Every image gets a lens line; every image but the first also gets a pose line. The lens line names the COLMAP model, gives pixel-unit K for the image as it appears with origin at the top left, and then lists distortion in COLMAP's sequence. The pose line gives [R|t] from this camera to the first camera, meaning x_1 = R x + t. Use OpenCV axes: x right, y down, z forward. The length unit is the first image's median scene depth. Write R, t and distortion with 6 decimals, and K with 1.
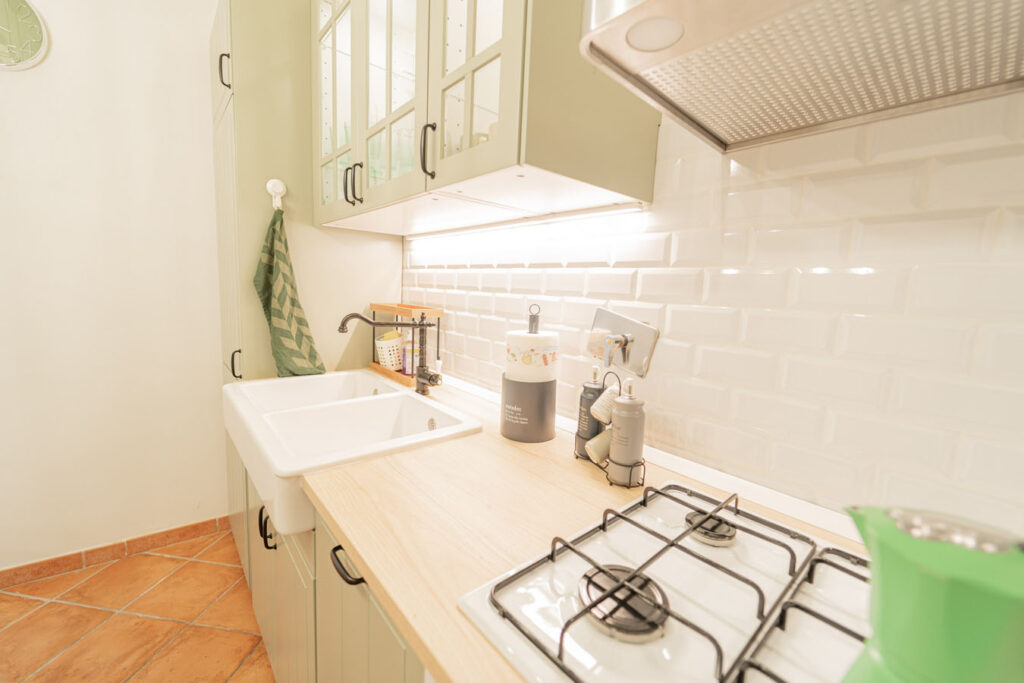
lens RADIAL K [[409.8, 0, 509.1], [0, 409.8, 337.1], [0, 0, 1]] dist [0.004814, -0.002456]
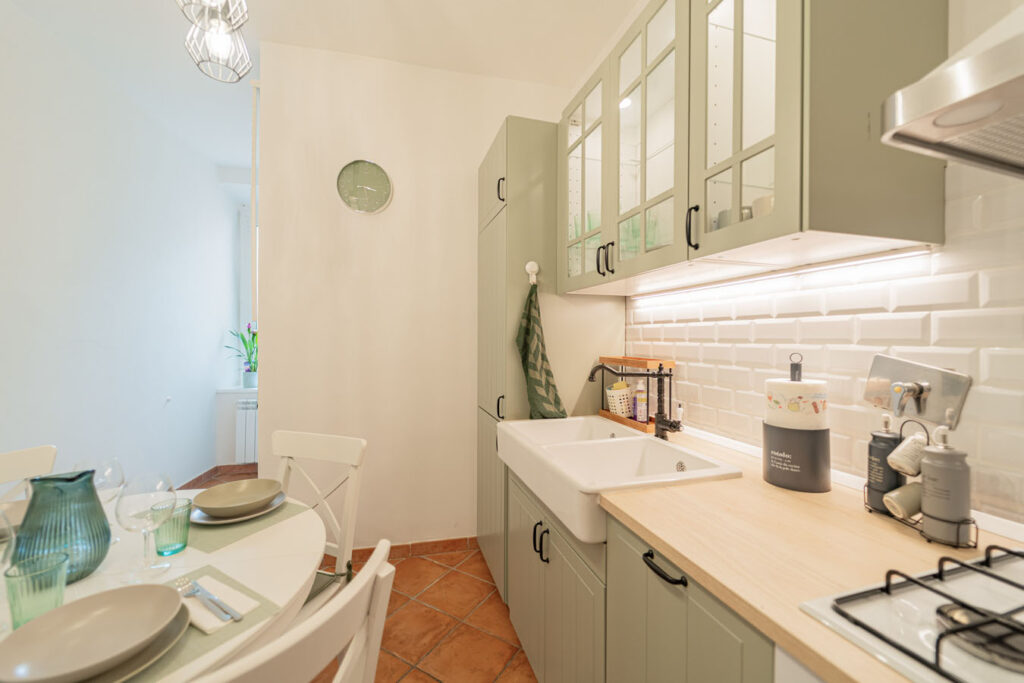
lens RADIAL K [[409.8, 0, 510.5], [0, 409.8, 338.1], [0, 0, 1]] dist [0.004814, -0.002456]
pose [[0.913573, -0.040557, -0.404647, -0.163992], [-0.012275, 0.991812, -0.127119, 0.021822], [0.406489, 0.121099, 0.905595, -0.211937]]
